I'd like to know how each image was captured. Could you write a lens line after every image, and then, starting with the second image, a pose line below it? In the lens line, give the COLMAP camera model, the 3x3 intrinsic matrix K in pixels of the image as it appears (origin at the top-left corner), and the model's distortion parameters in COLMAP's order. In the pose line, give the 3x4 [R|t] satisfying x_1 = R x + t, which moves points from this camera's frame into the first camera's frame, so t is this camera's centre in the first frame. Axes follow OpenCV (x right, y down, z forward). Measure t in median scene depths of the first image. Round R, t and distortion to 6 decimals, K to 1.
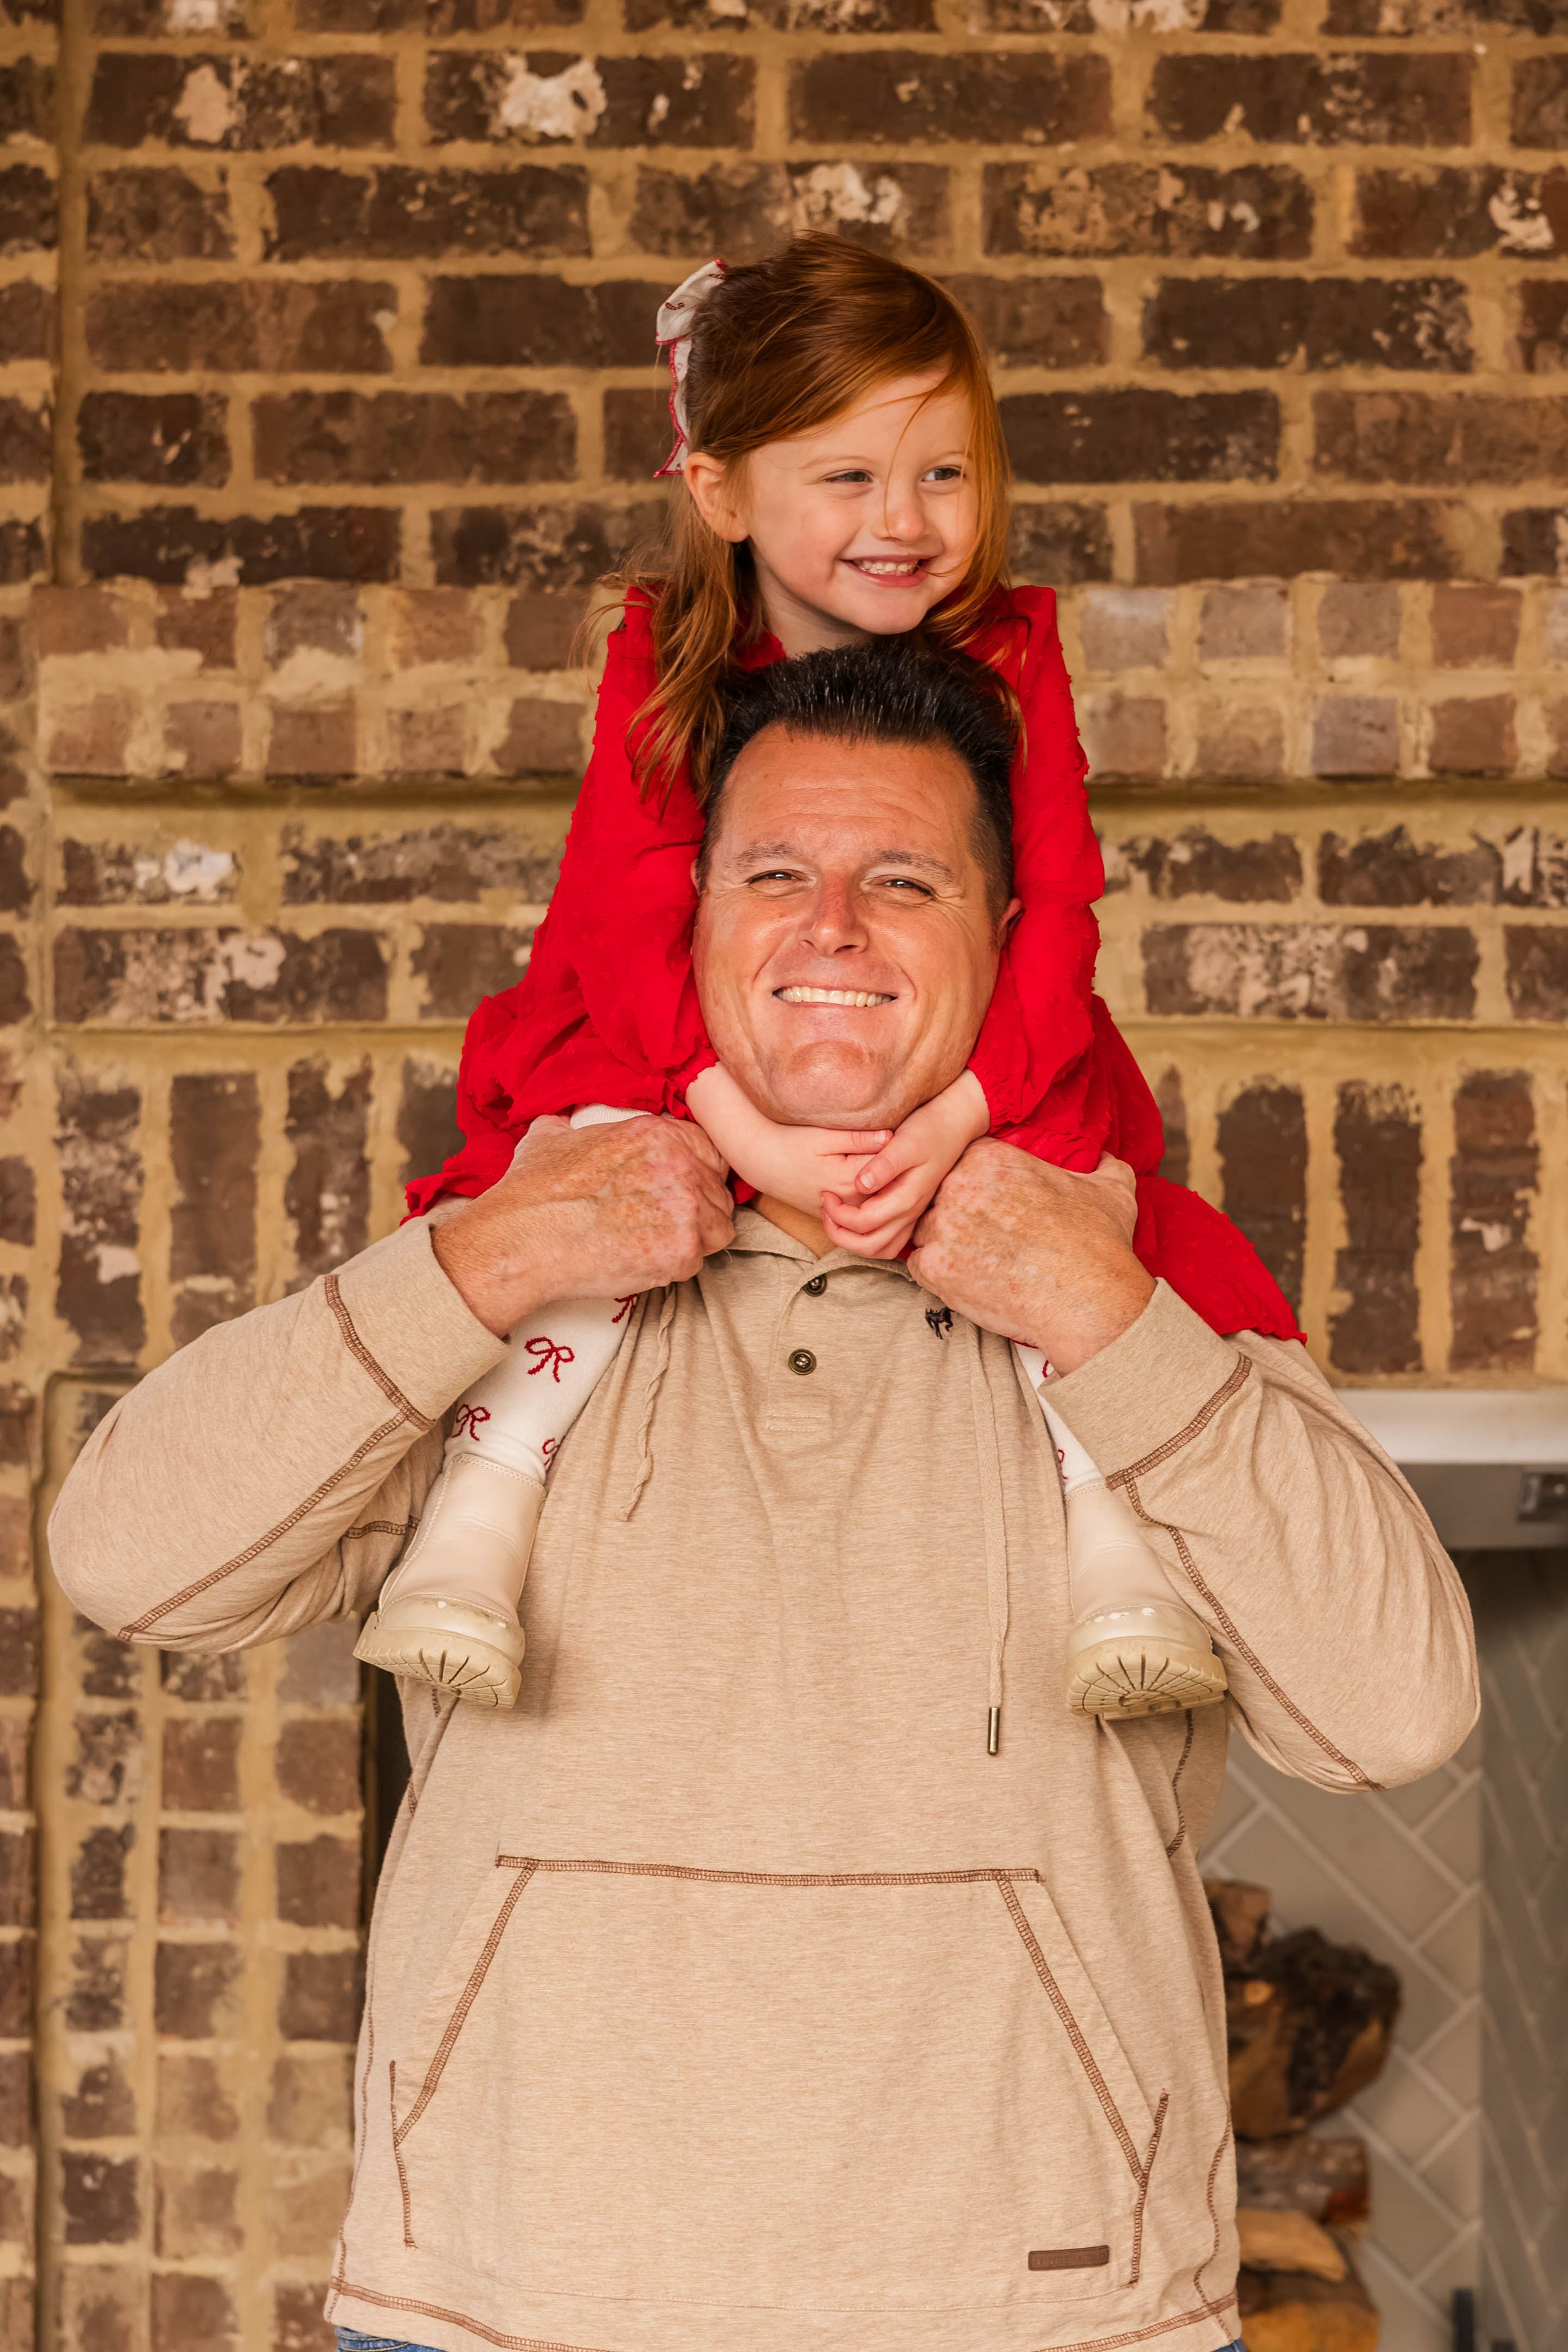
lens RADIAL K [[6096.2, 0, 784.0], [0, 6096.2, 1176.0], [0, 0, 1]] dist [-0.035821, -0.390123]
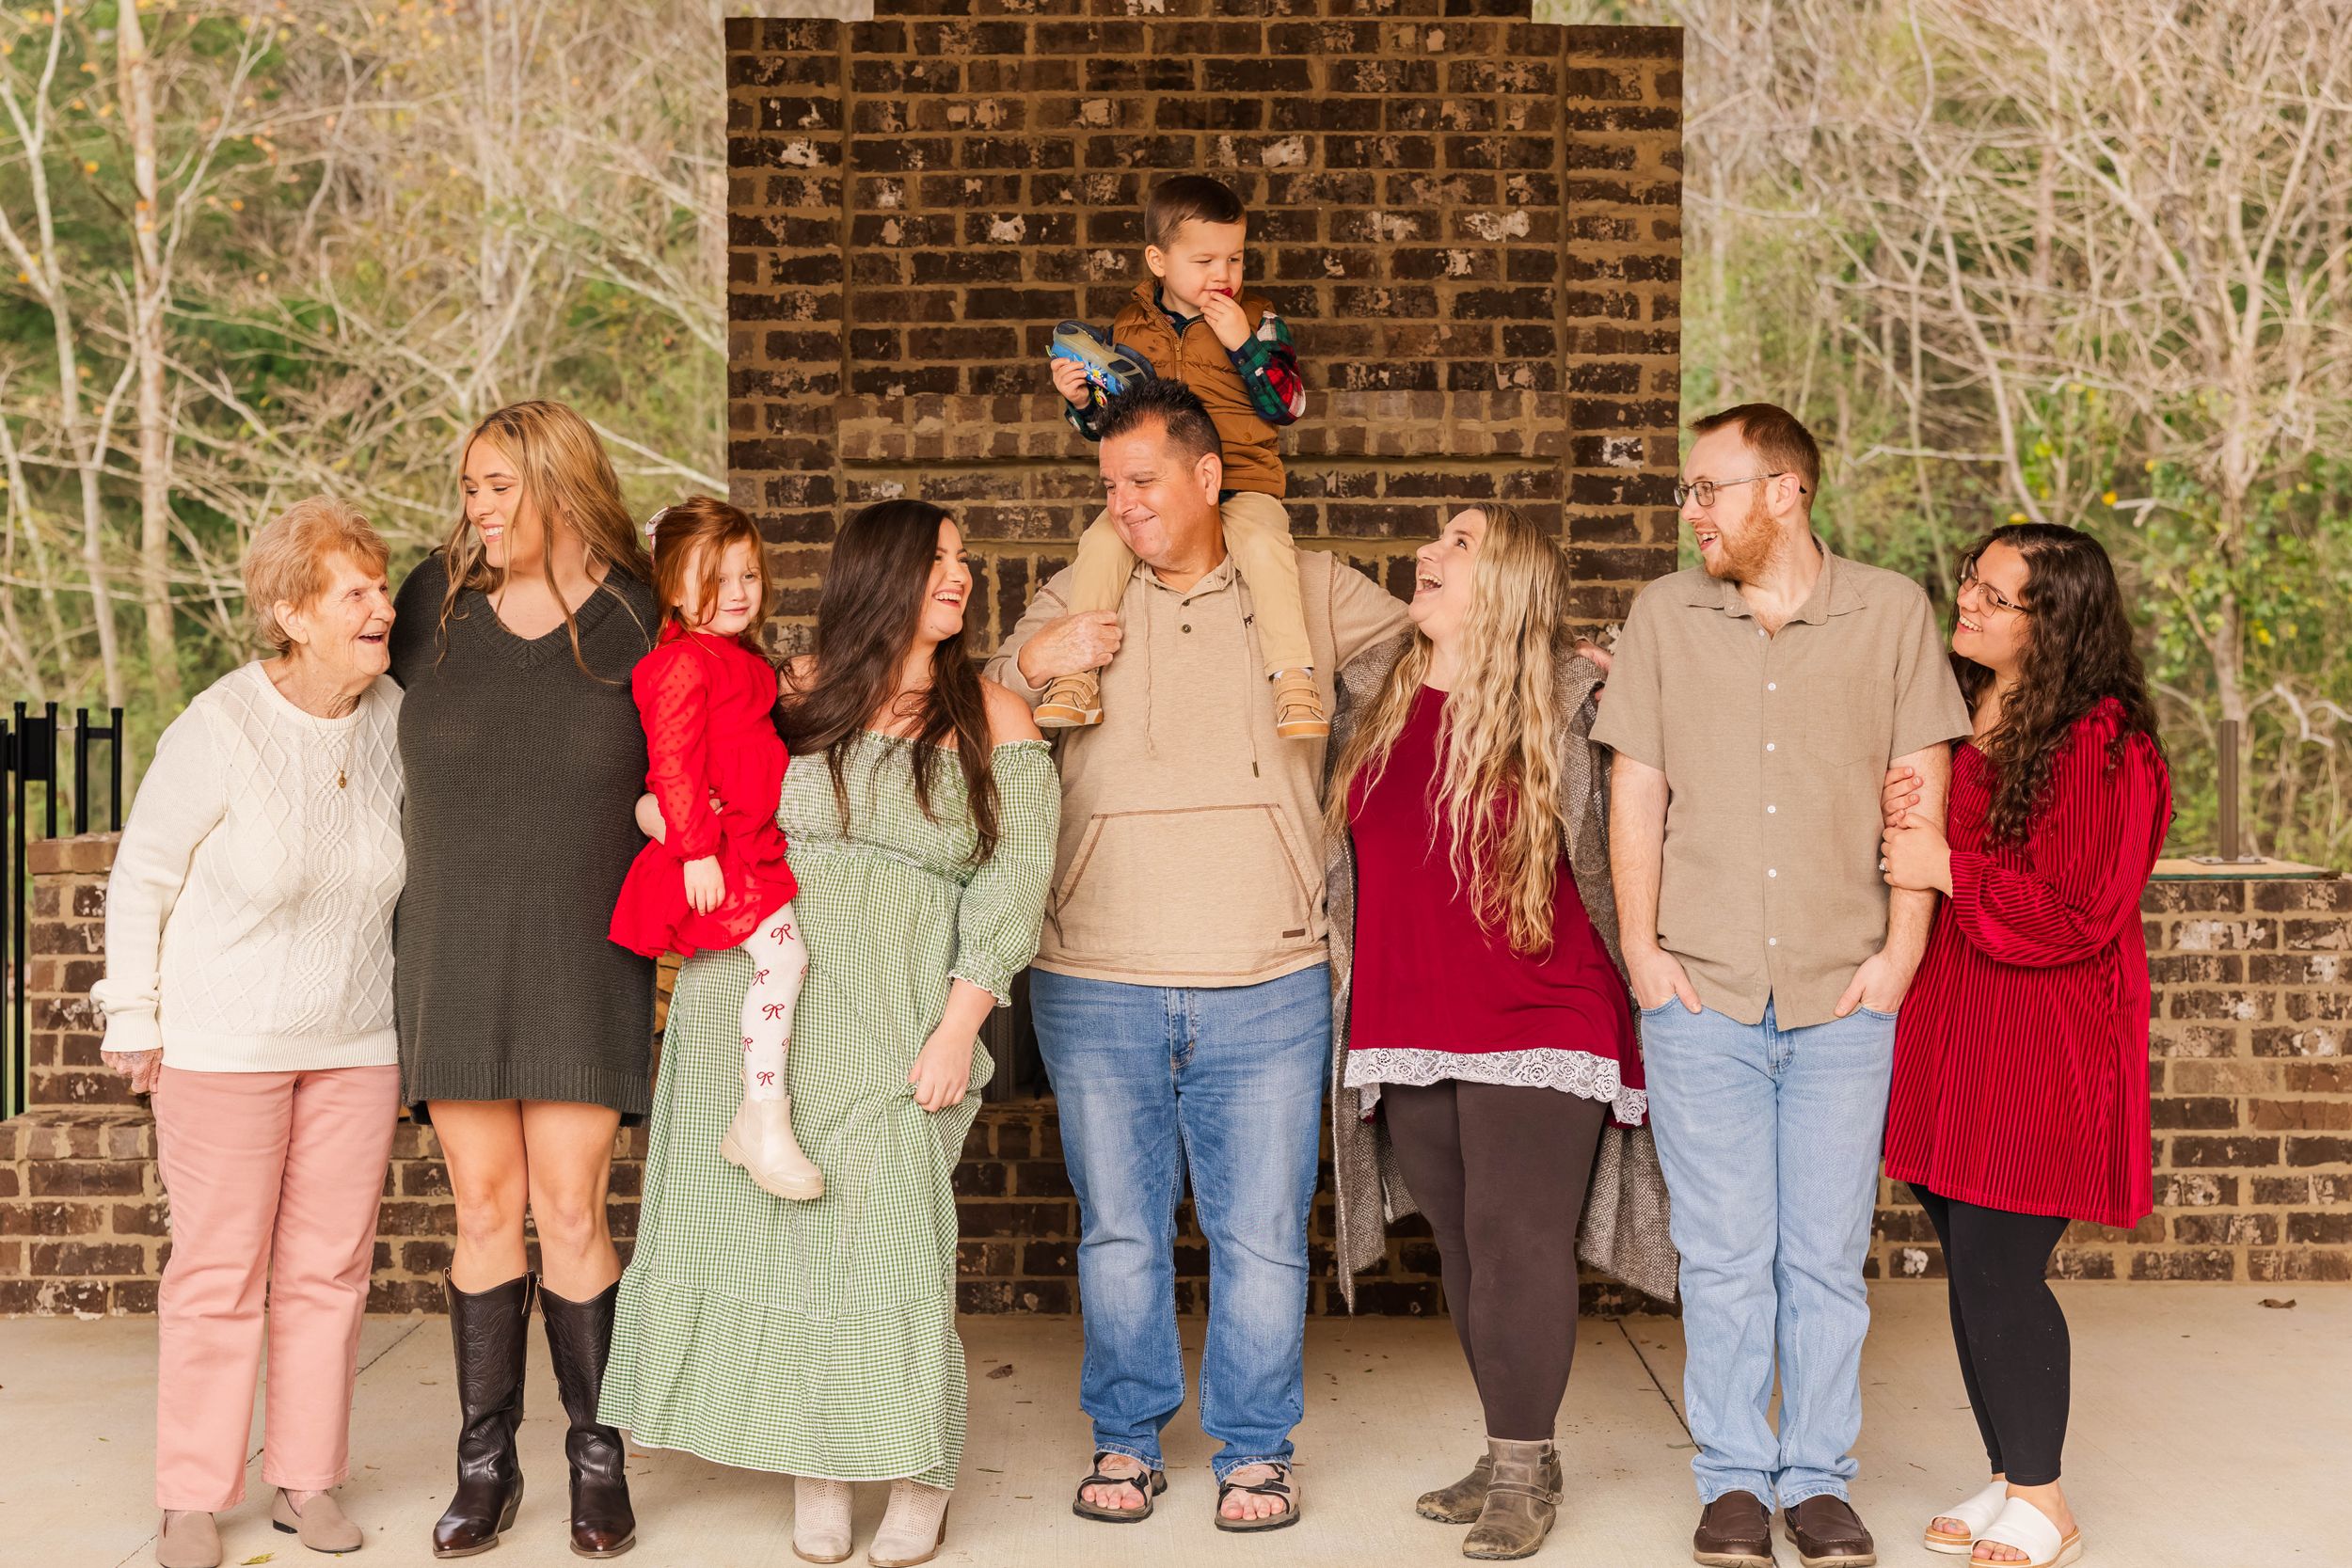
lens RADIAL K [[3708.5, 0, 1176.0], [0, 3708.5, 784.0], [0, 0, 1]] dist [-0.044328, -0.017986]
pose [[0.999794, -0.008124, -0.018610, 0.076736], [0.008728, 0.999430, 0.032610, 0.036443], [0.018335, -0.032766, 0.999295, -0.829314]]
